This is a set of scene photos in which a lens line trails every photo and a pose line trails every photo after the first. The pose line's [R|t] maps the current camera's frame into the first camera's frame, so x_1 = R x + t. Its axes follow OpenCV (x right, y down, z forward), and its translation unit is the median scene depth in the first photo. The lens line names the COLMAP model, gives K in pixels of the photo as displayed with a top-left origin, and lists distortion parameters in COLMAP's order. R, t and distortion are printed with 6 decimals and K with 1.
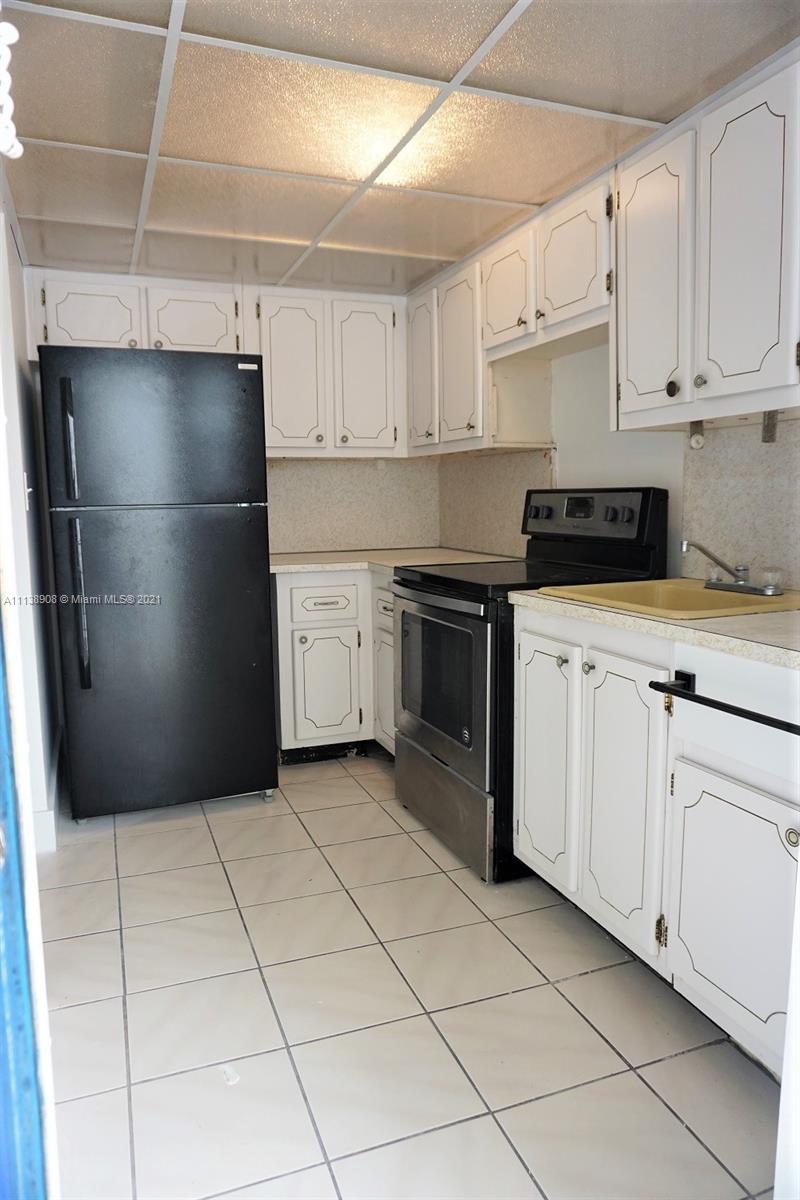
lens RADIAL K [[796.1, 0, 400.0], [0, 796.1, 600.0], [0, 0, 1]] dist [-0.001088, -0.000051]
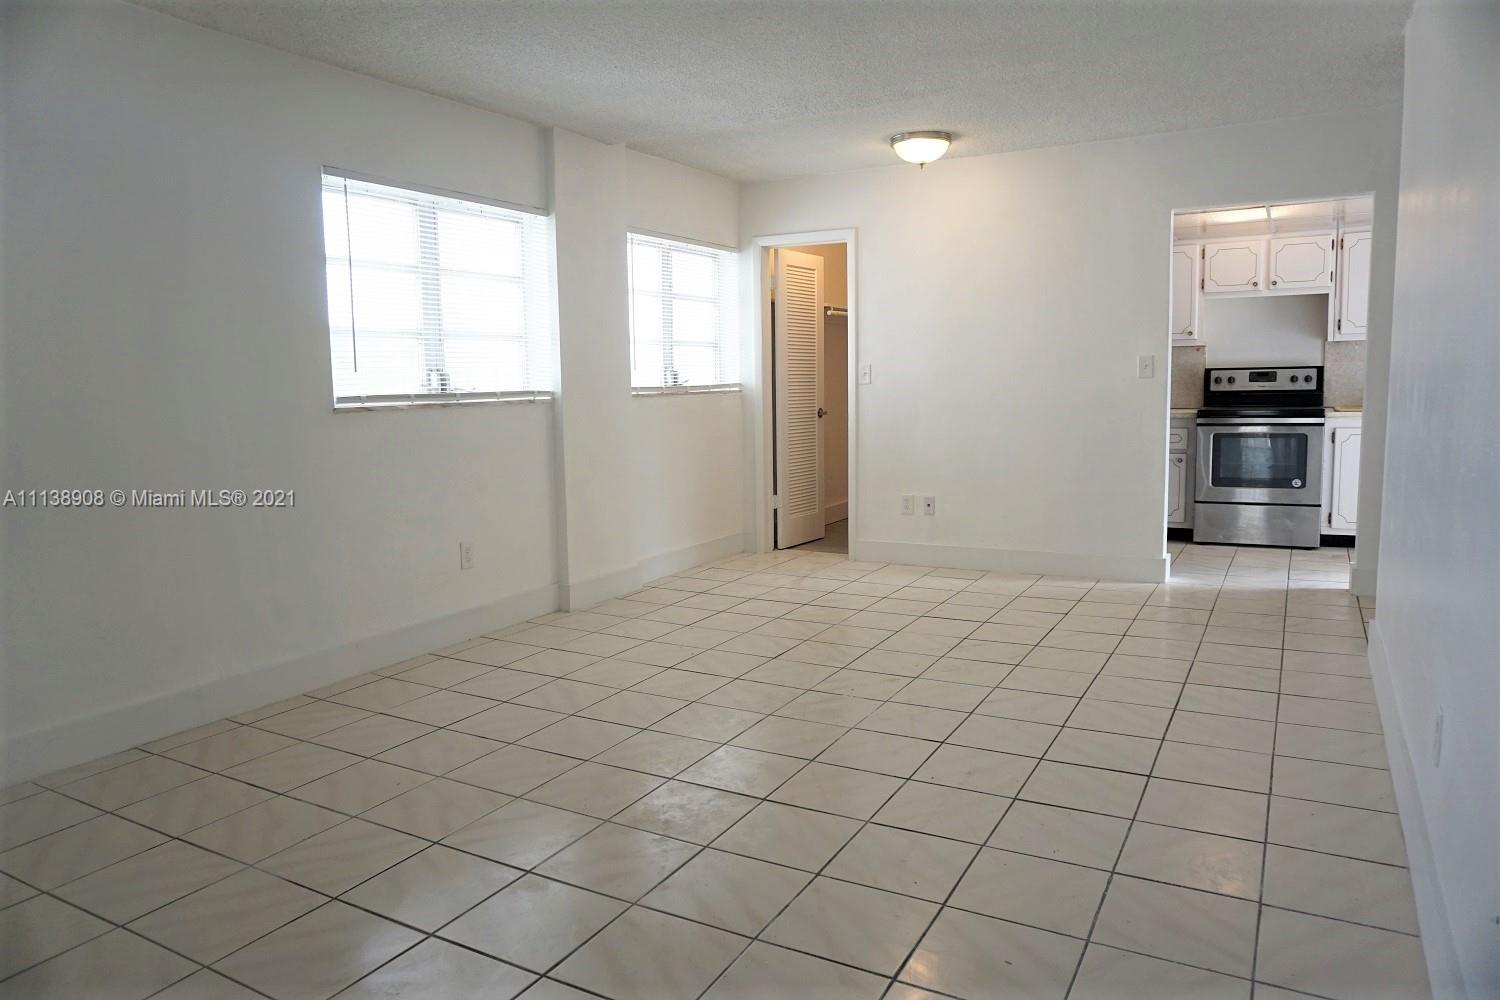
lens RADIAL K [[995.1, 0, 750.0], [0, 995.1, 500.0], [0, 0, 1]] dist [-0.001088, -0.000051]
pose [[0.775889, -0.076527, 0.626211, -2.407478], [0.092548, 0.995684, 0.007011, 0.056158], [-0.624045, 0.052515, 0.779622, -0.127643]]
